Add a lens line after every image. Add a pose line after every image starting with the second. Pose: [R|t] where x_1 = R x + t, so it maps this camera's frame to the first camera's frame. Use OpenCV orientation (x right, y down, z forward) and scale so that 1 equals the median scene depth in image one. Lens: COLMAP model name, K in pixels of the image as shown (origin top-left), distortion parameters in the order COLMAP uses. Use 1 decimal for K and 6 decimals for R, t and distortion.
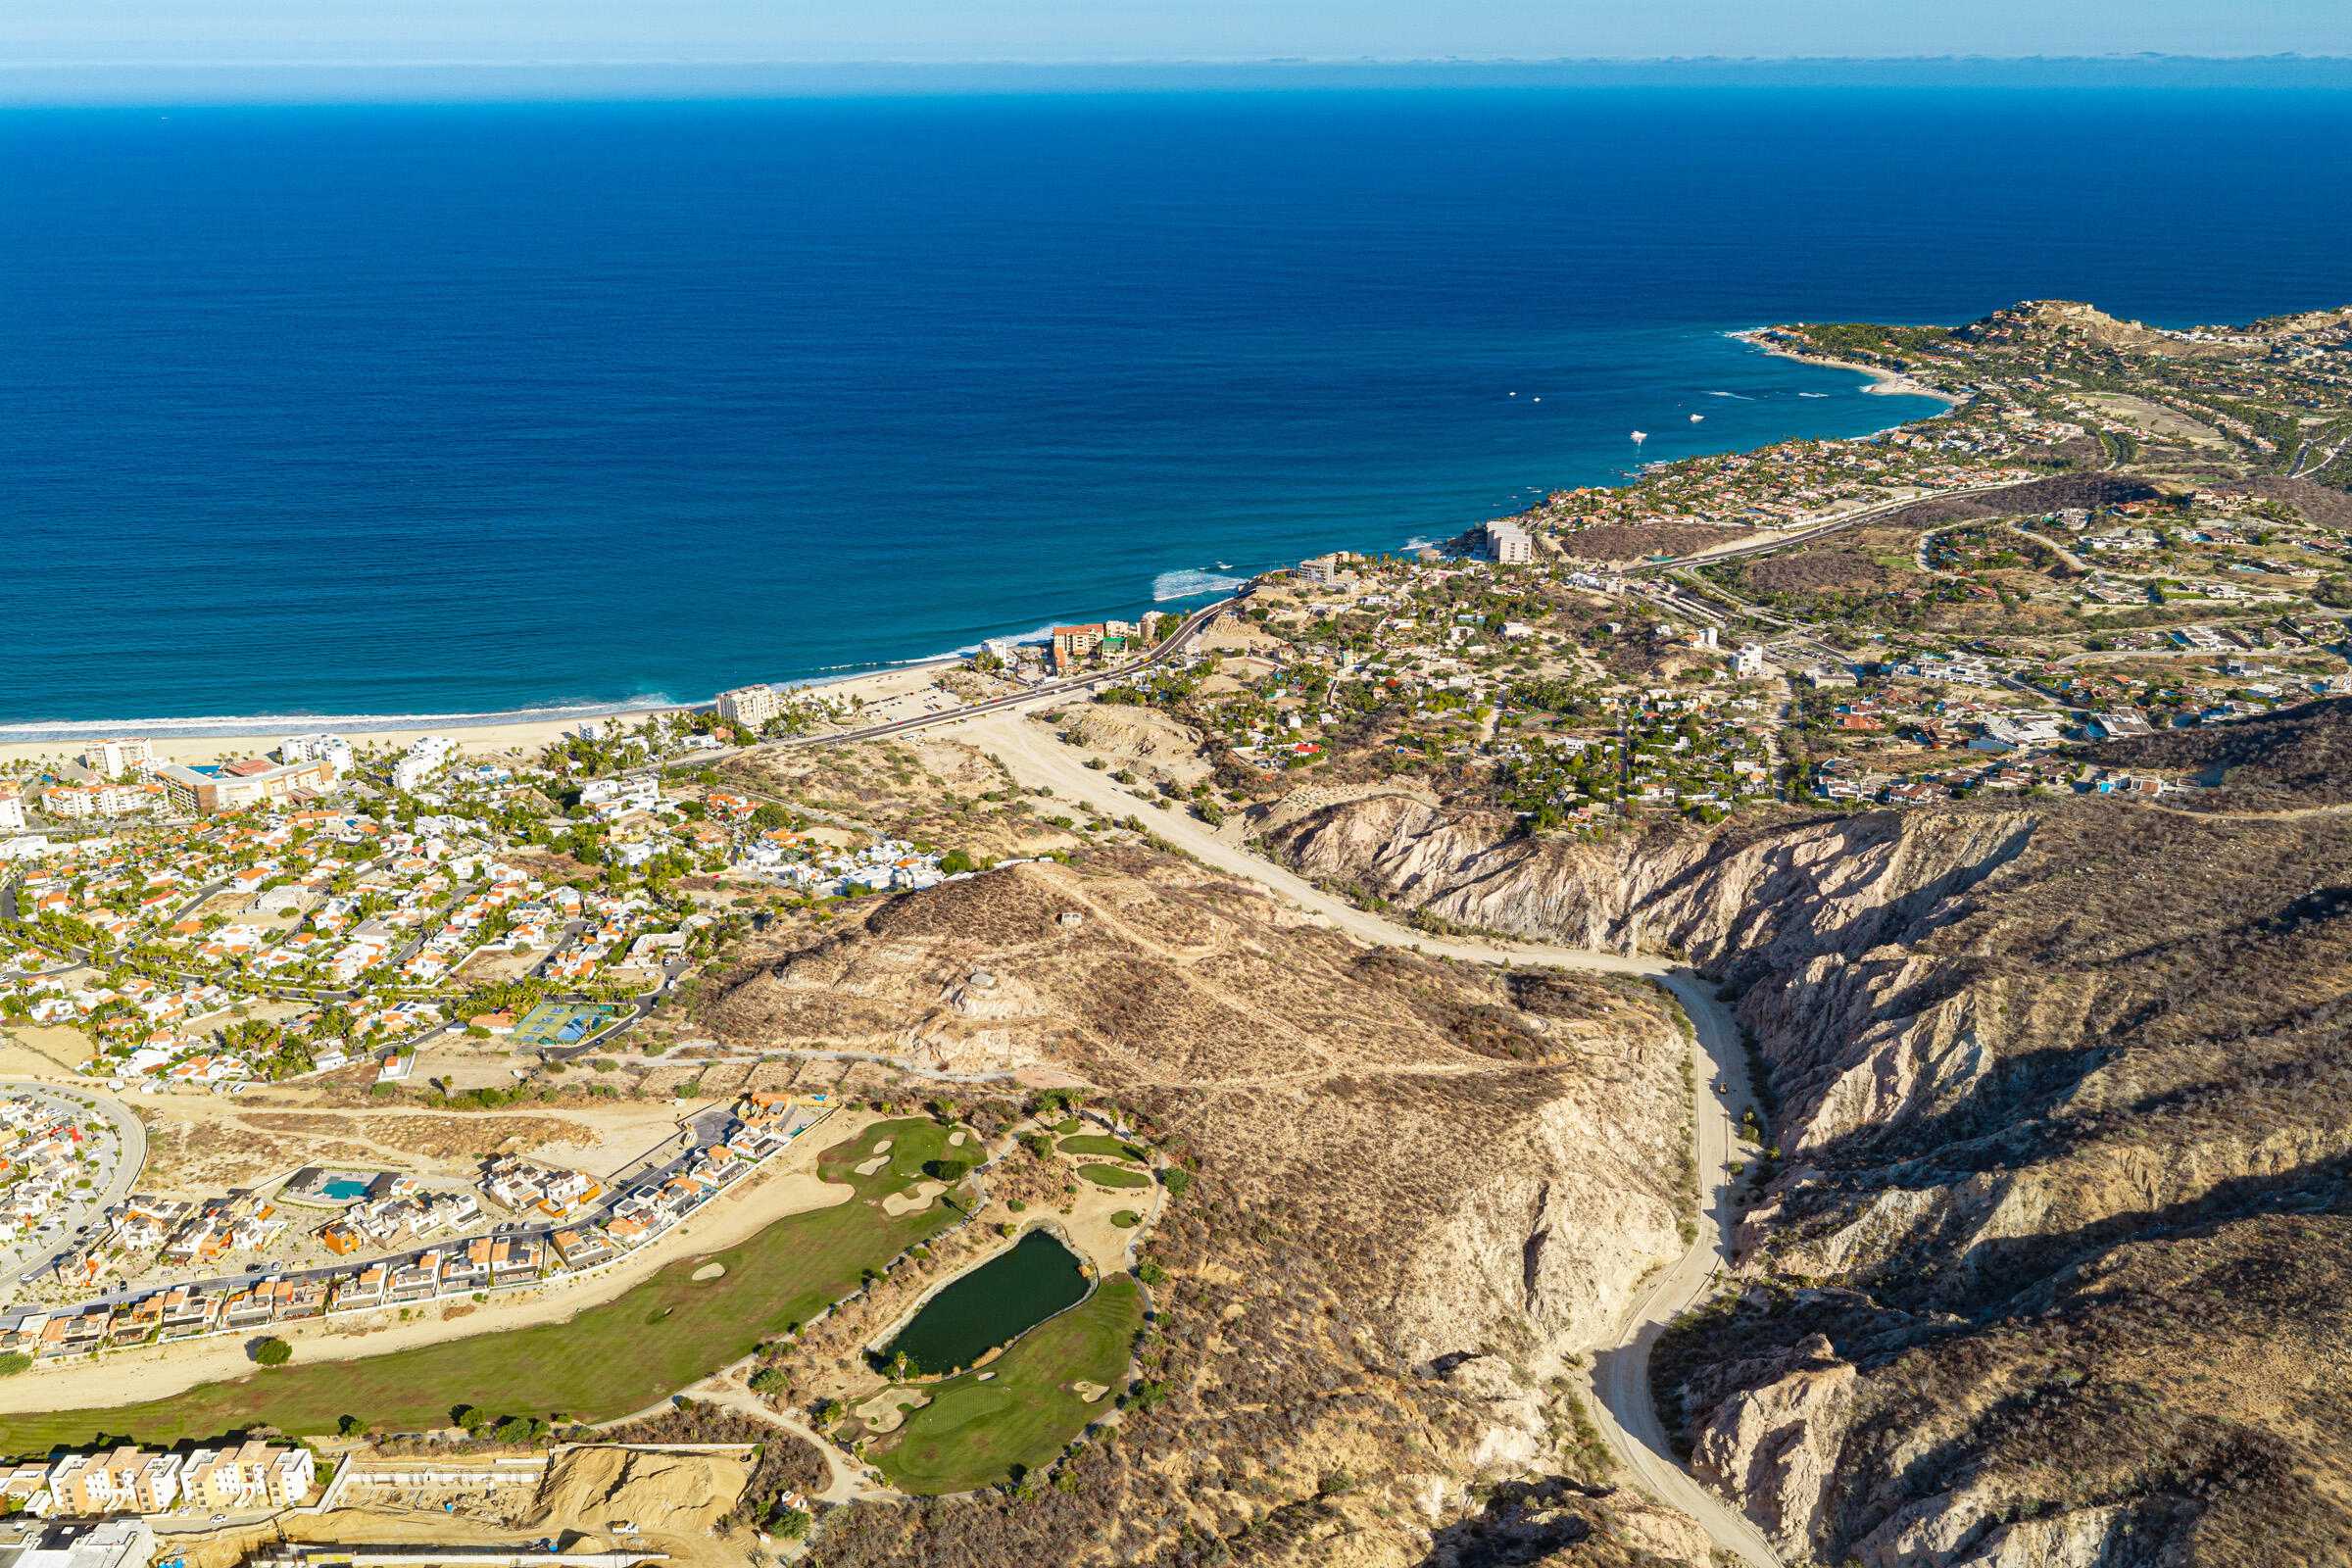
lens RADIAL K [[1944.3, 0, 1182.1], [0, 1944.3, 789.9], [0, 0, 1]] dist [0.024525, -0.042685]
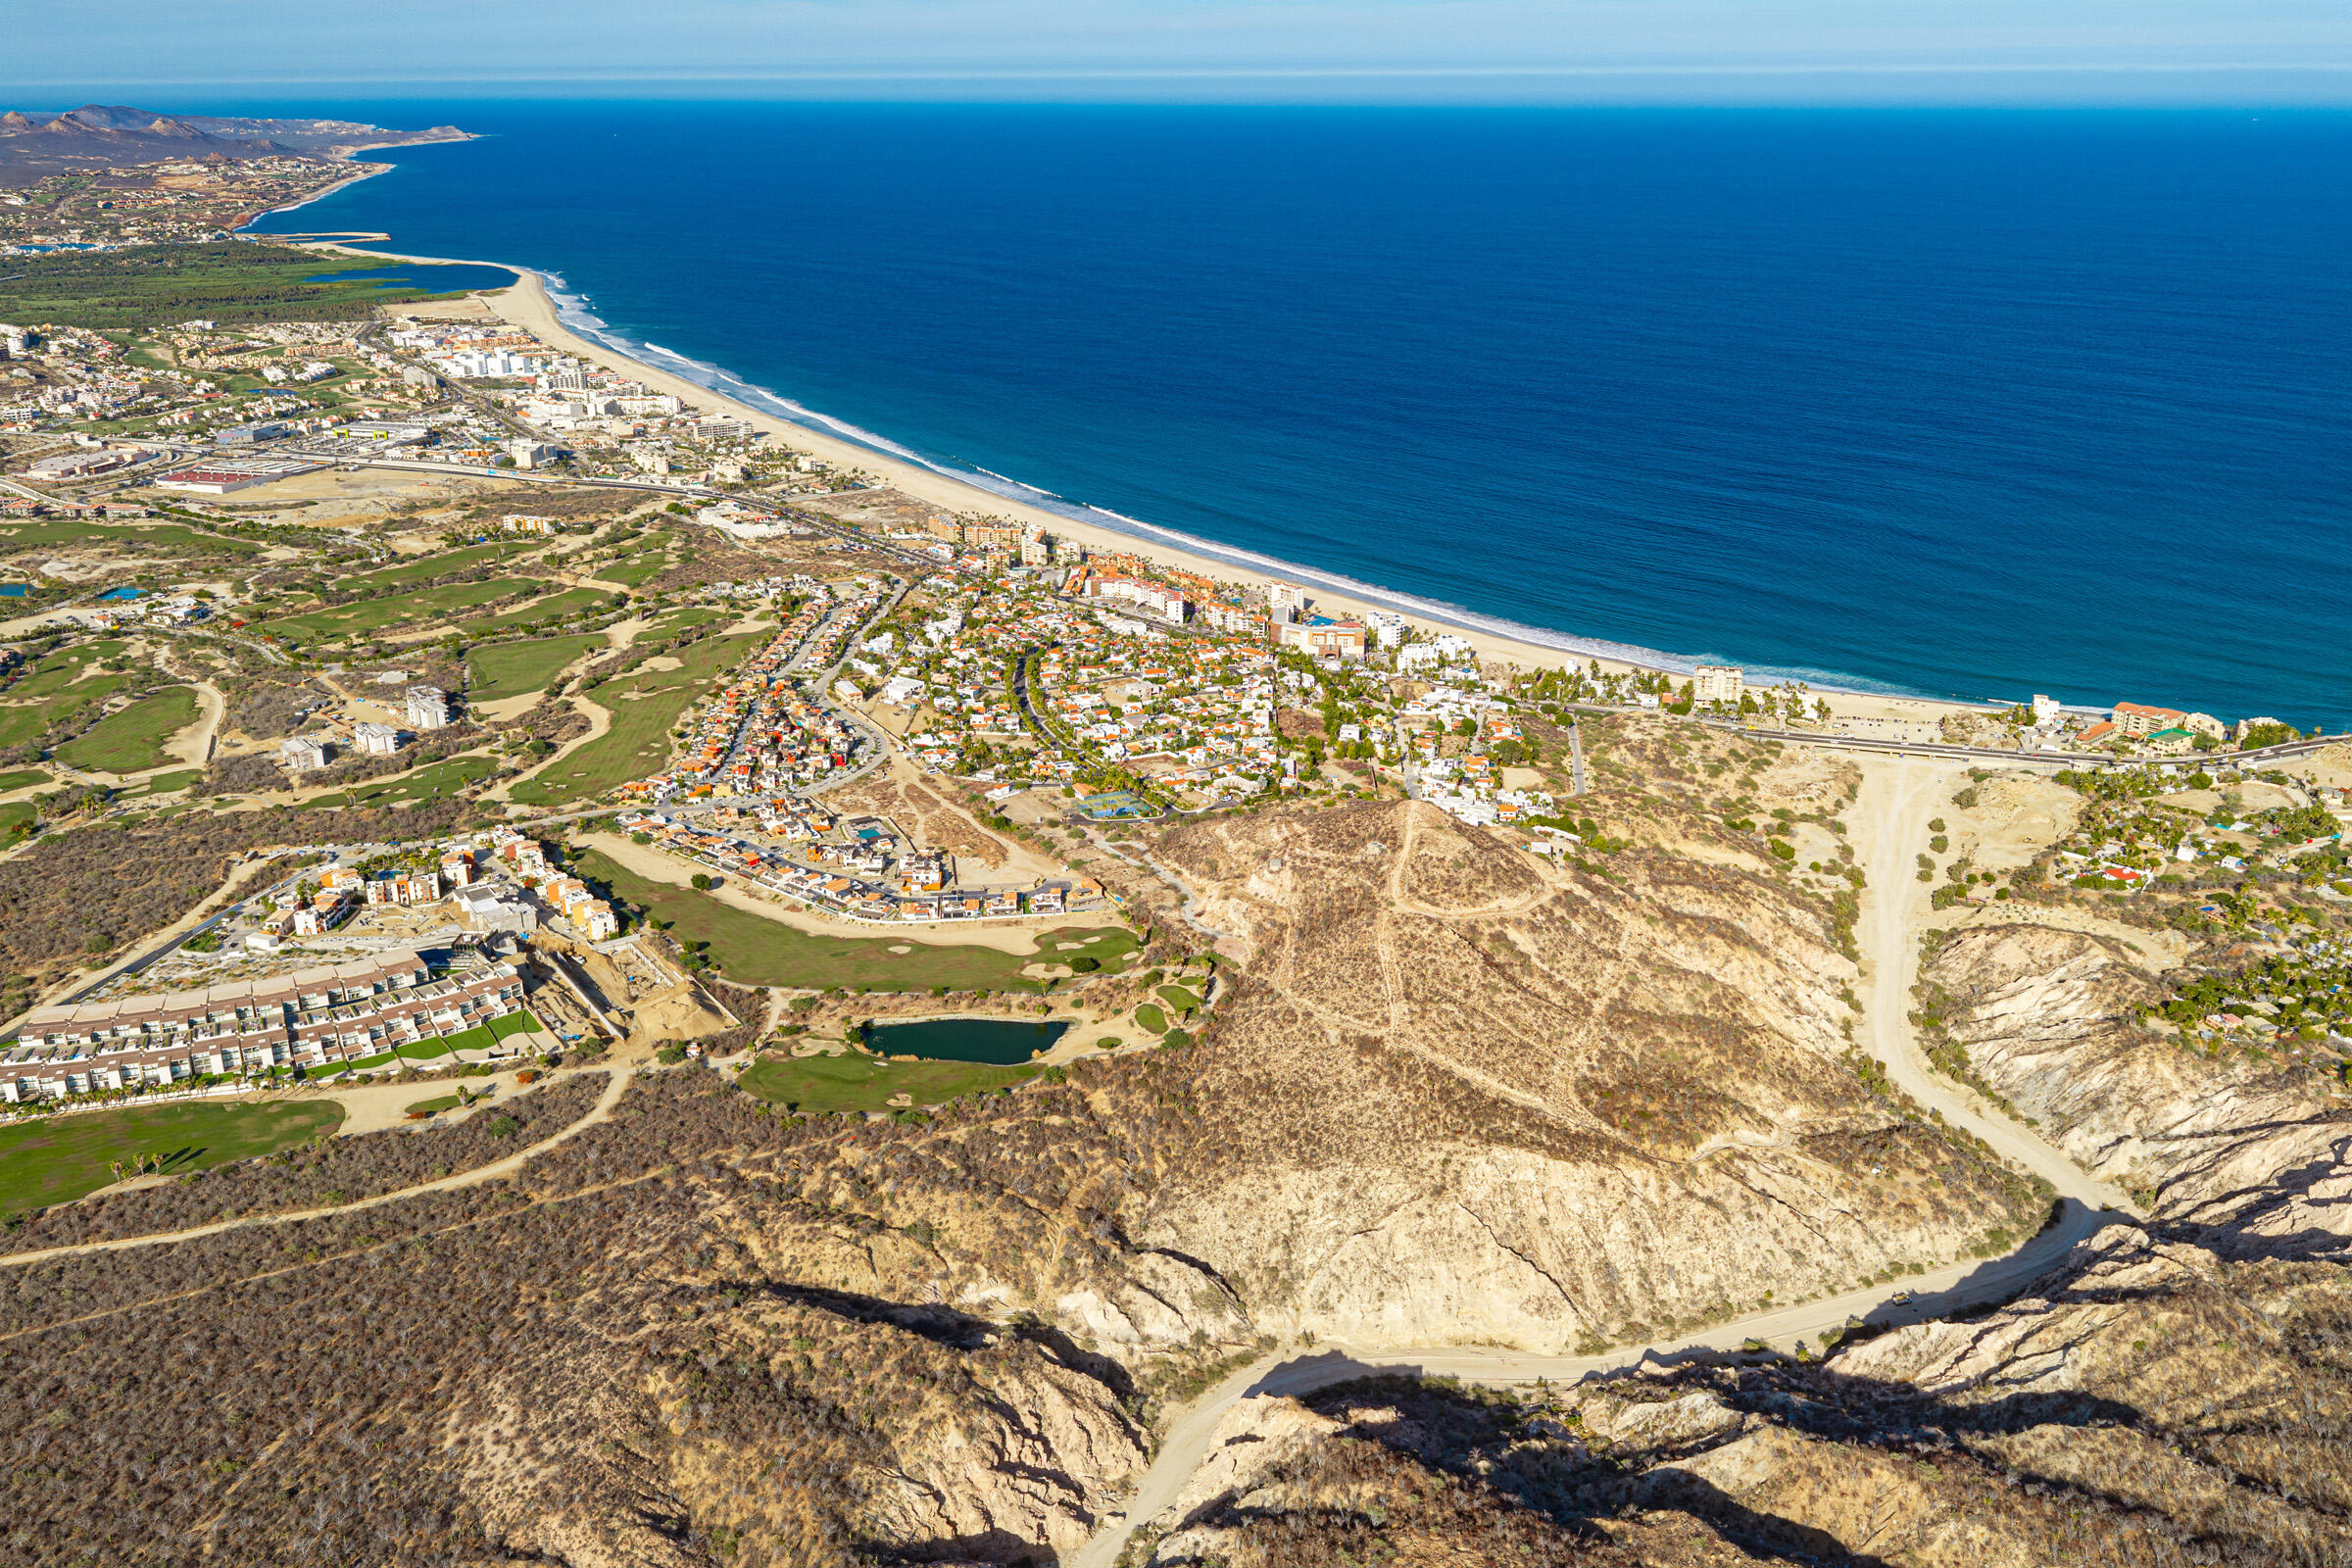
lens RADIAL K [[1944.3, 0, 1180.3], [0, 1944.3, 782.2], [0, 0, 1]] dist [0.024525, -0.042685]
pose [[0.573749, 0.282470, -0.768780, 0.545440], [-0.286356, 0.948590, 0.134826, -0.065116], [0.767341, 0.142788, 0.625140, 0.169446]]
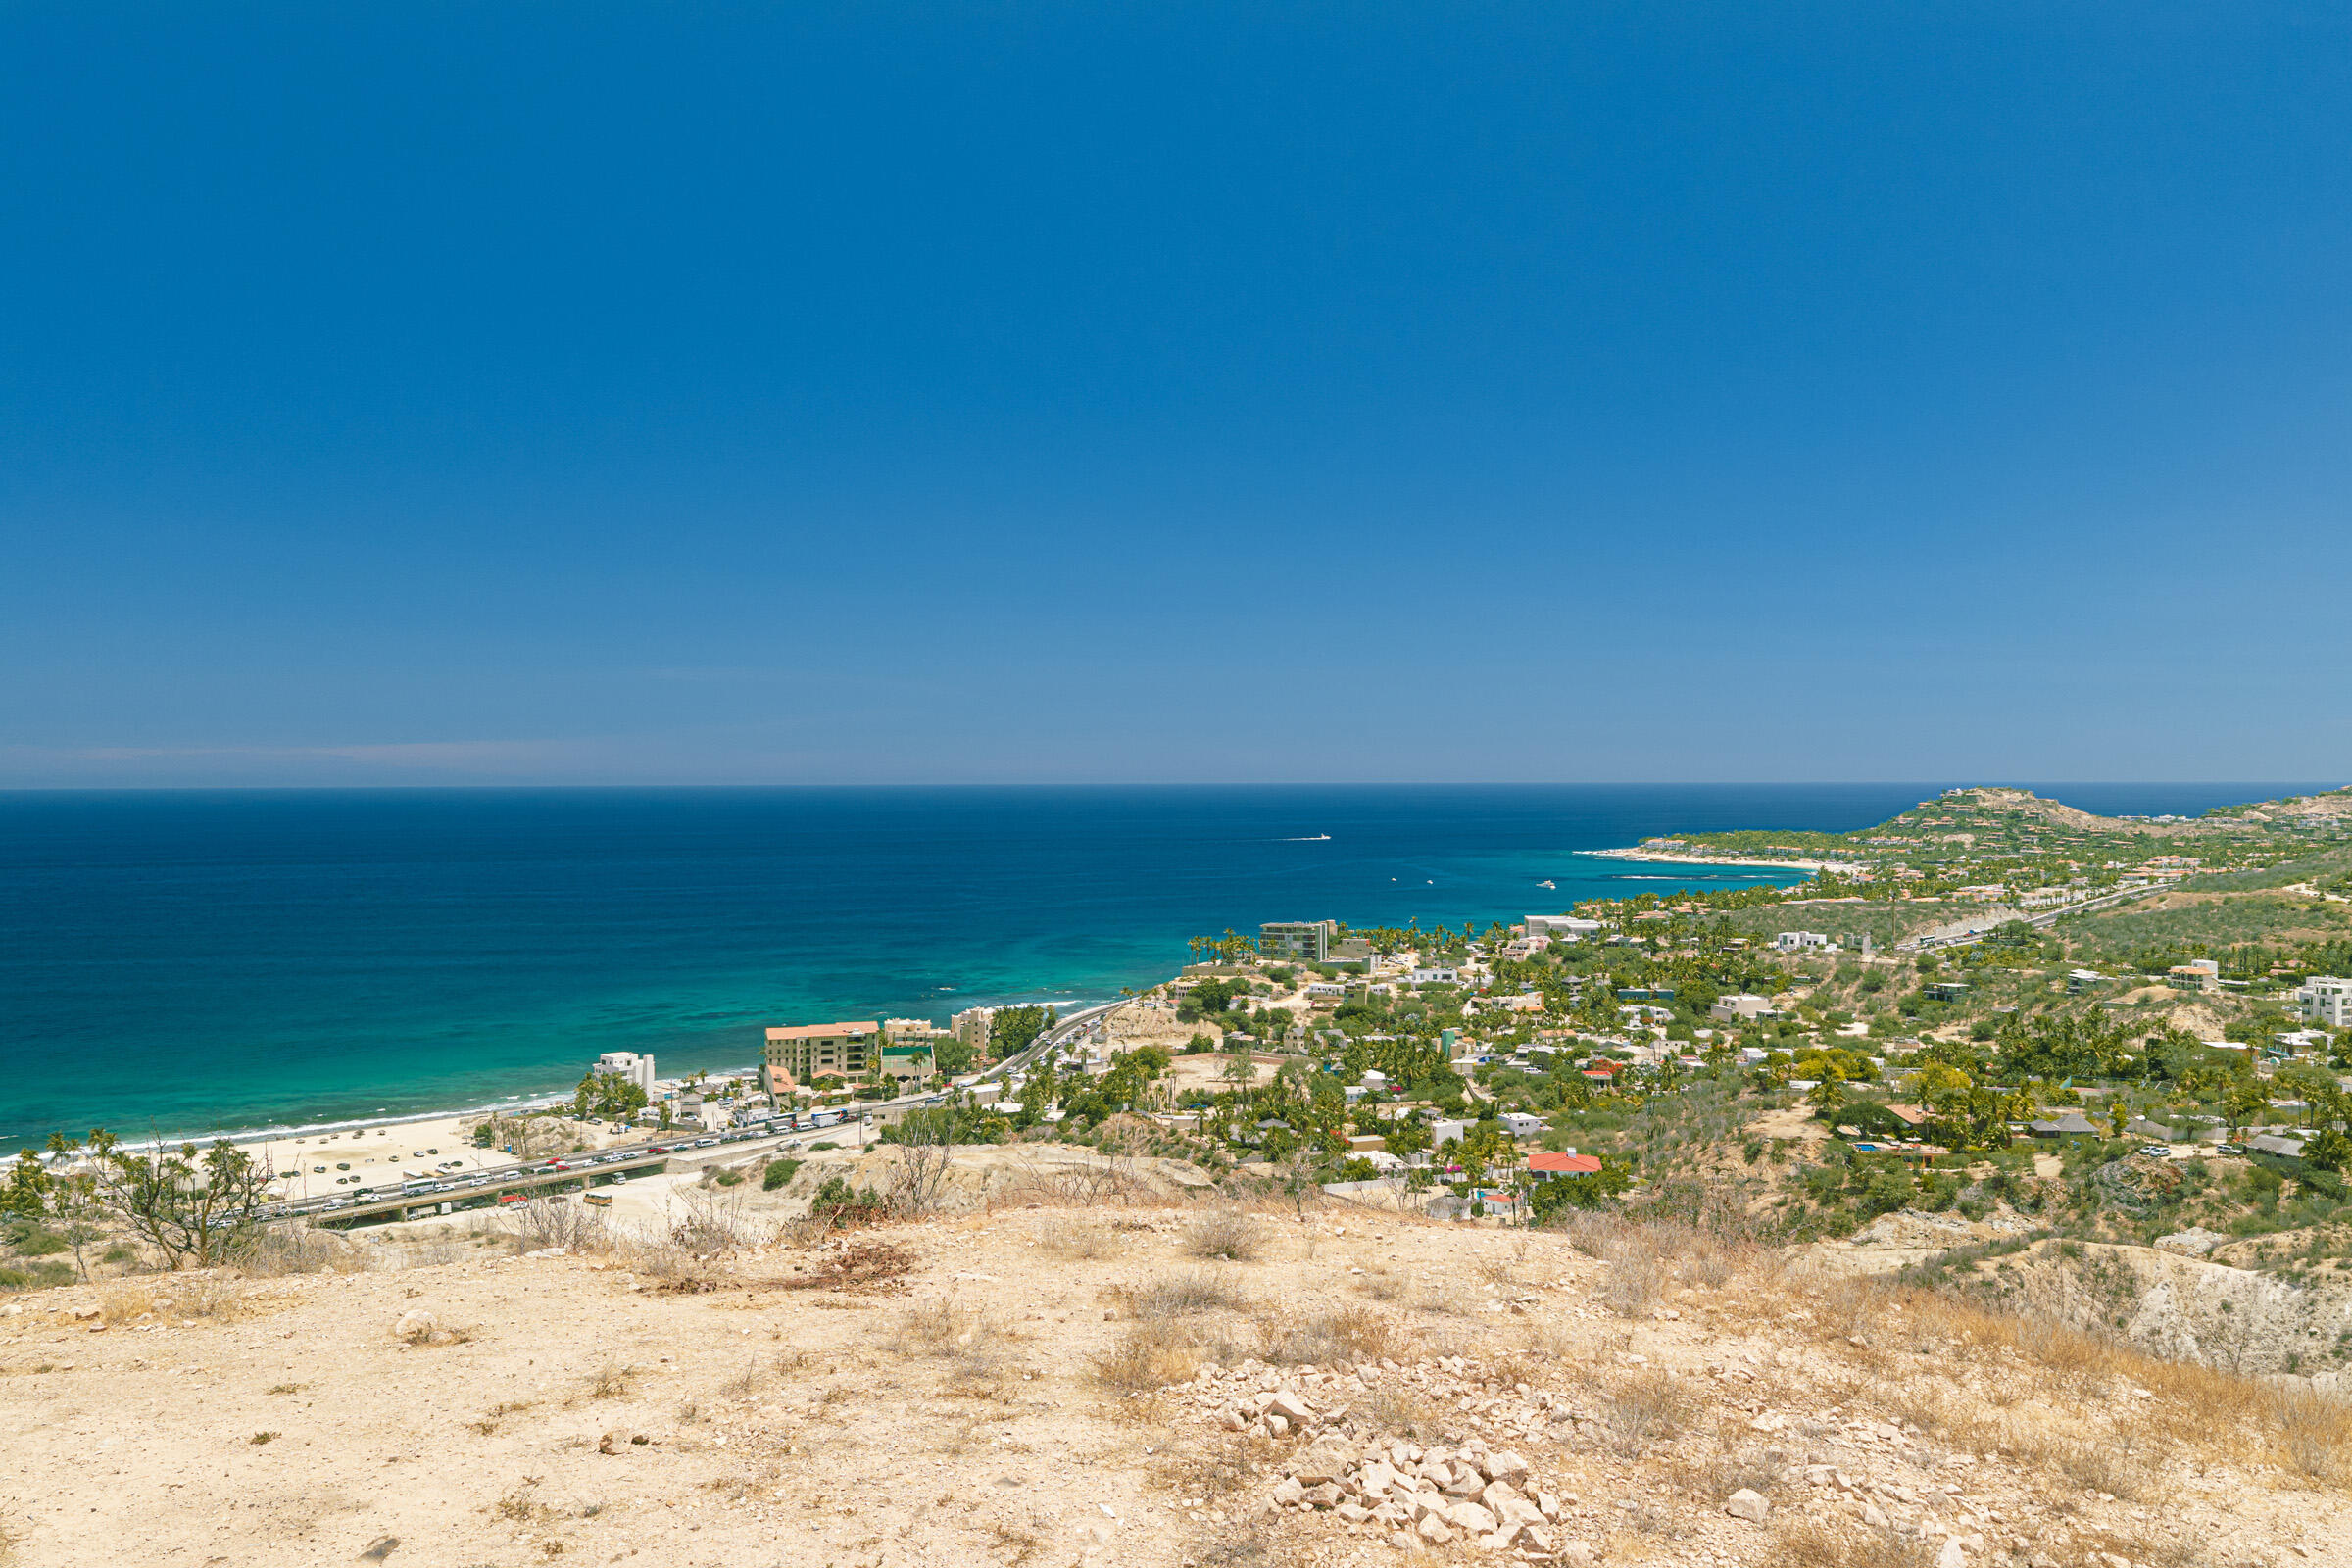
lens RADIAL K [[1944.3, 0, 1181.6], [0, 1944.3, 781.4], [0, 0, 1]] dist [0.024525, -0.042685]
pose [[0.987514, -0.002687, 0.157505, -0.060070], [0.057334, 0.937409, -0.343478, 0.031975], [-0.146724, 0.348220, 0.925859, 0.787877]]
